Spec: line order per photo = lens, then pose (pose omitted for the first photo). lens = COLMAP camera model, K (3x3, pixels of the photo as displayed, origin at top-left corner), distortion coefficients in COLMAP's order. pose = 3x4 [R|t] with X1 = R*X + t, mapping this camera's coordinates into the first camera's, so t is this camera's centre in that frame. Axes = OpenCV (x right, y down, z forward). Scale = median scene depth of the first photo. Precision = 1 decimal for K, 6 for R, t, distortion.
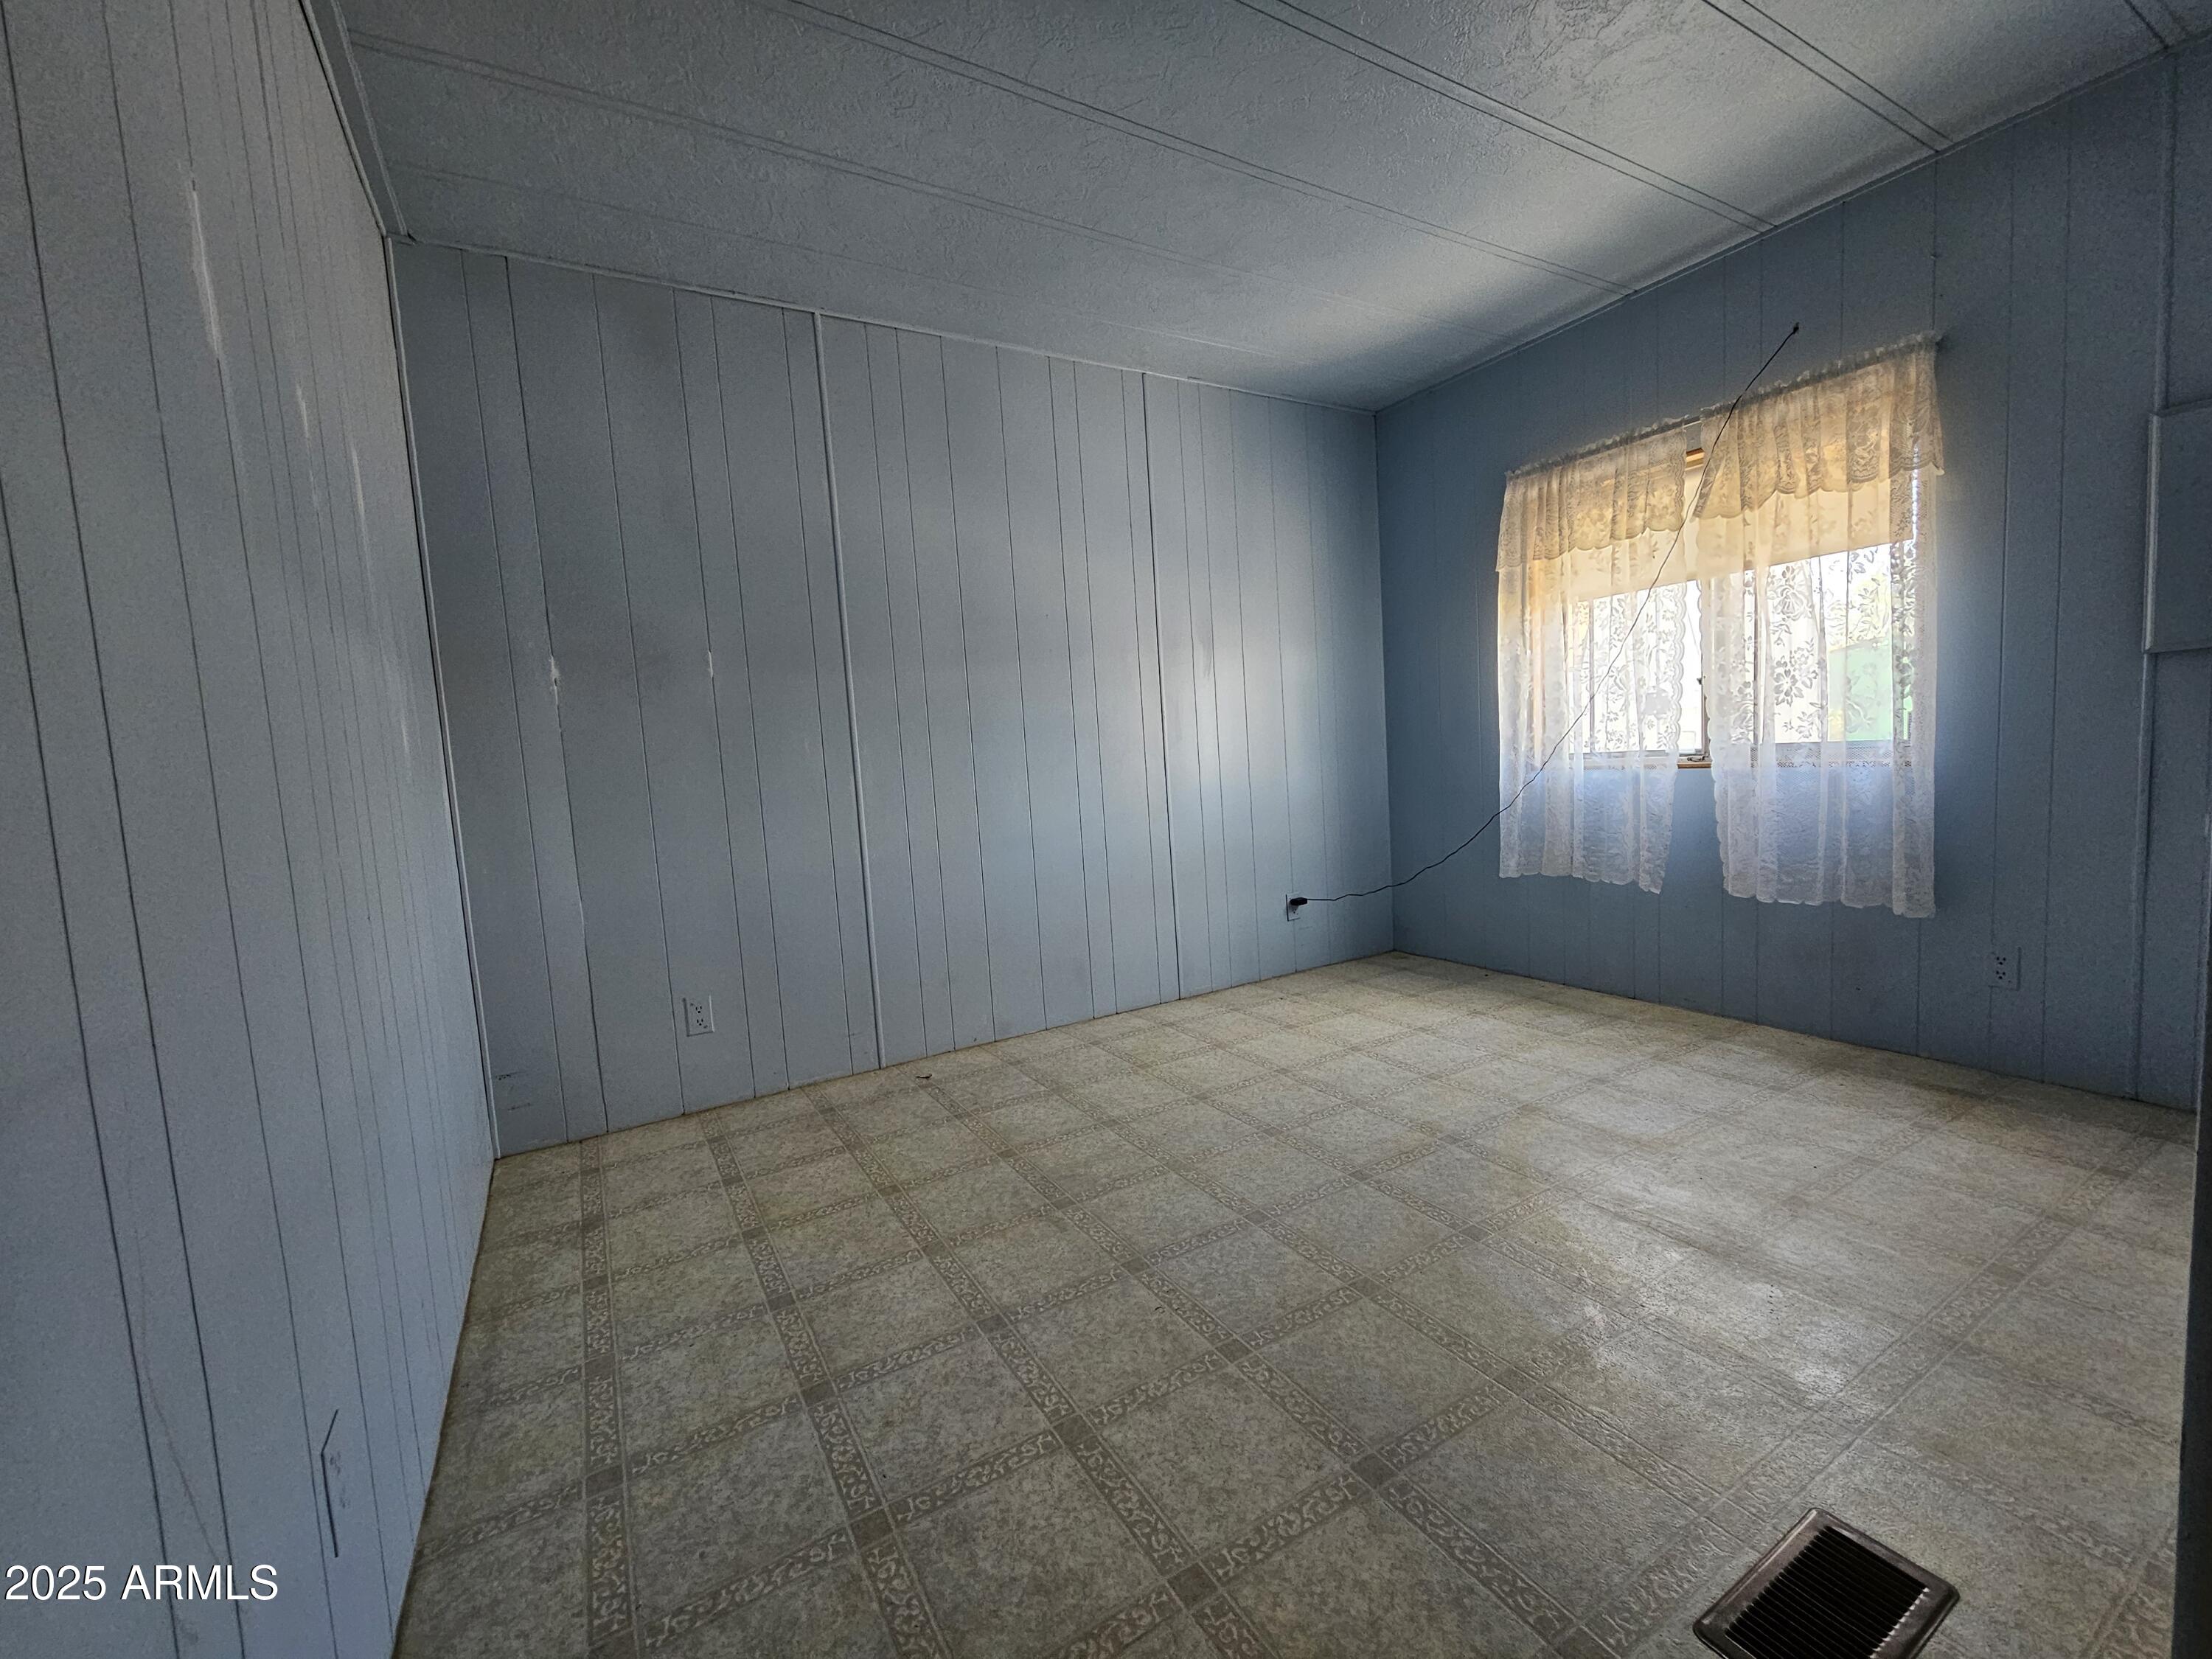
lens RADIAL K [[910.6, 0, 1101.2], [0, 910.6, 828.8], [0, 0, 1]] dist [0.000155, 0.000842]
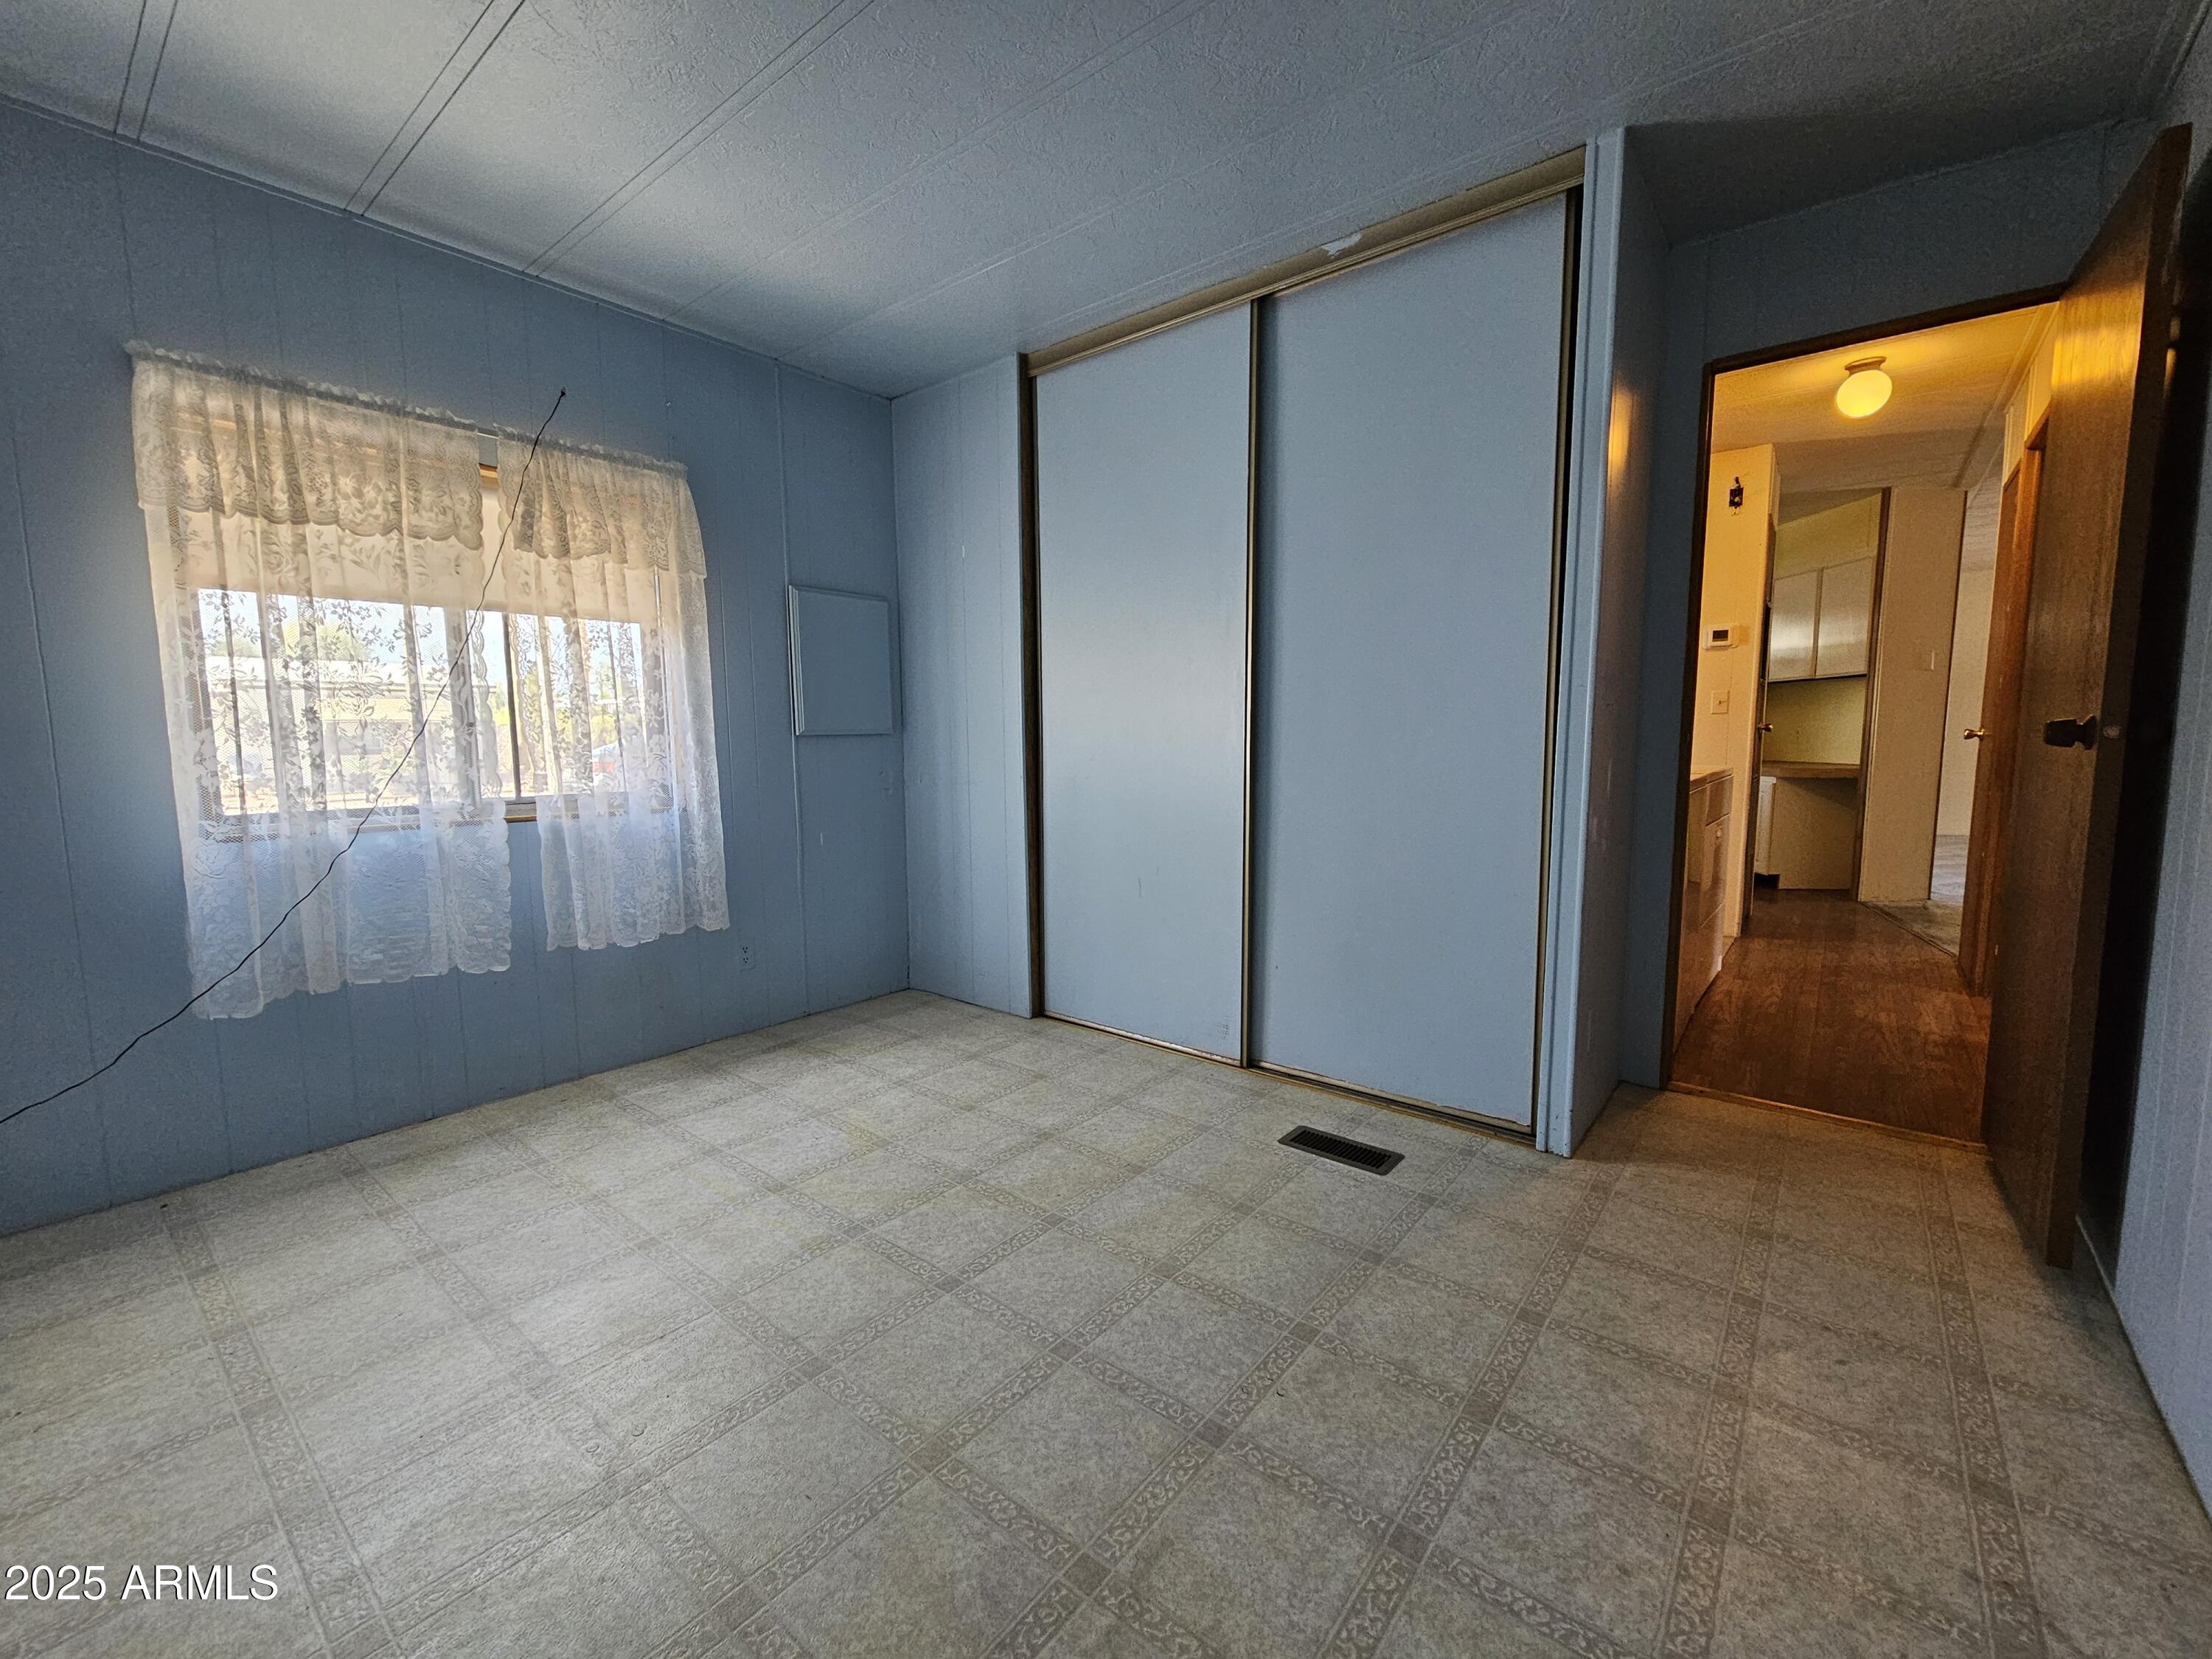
lens RADIAL K [[910.6, 0, 1101.2], [0, 910.6, 828.8], [0, 0, 1]] dist [0.000155, 0.000842]
pose [[-0.353387, -0.031792, 0.934937, -0.449971], [0.107506, 0.991421, 0.074348, -0.075850], [-0.929280, 0.126785, -0.346937, 0.898659]]
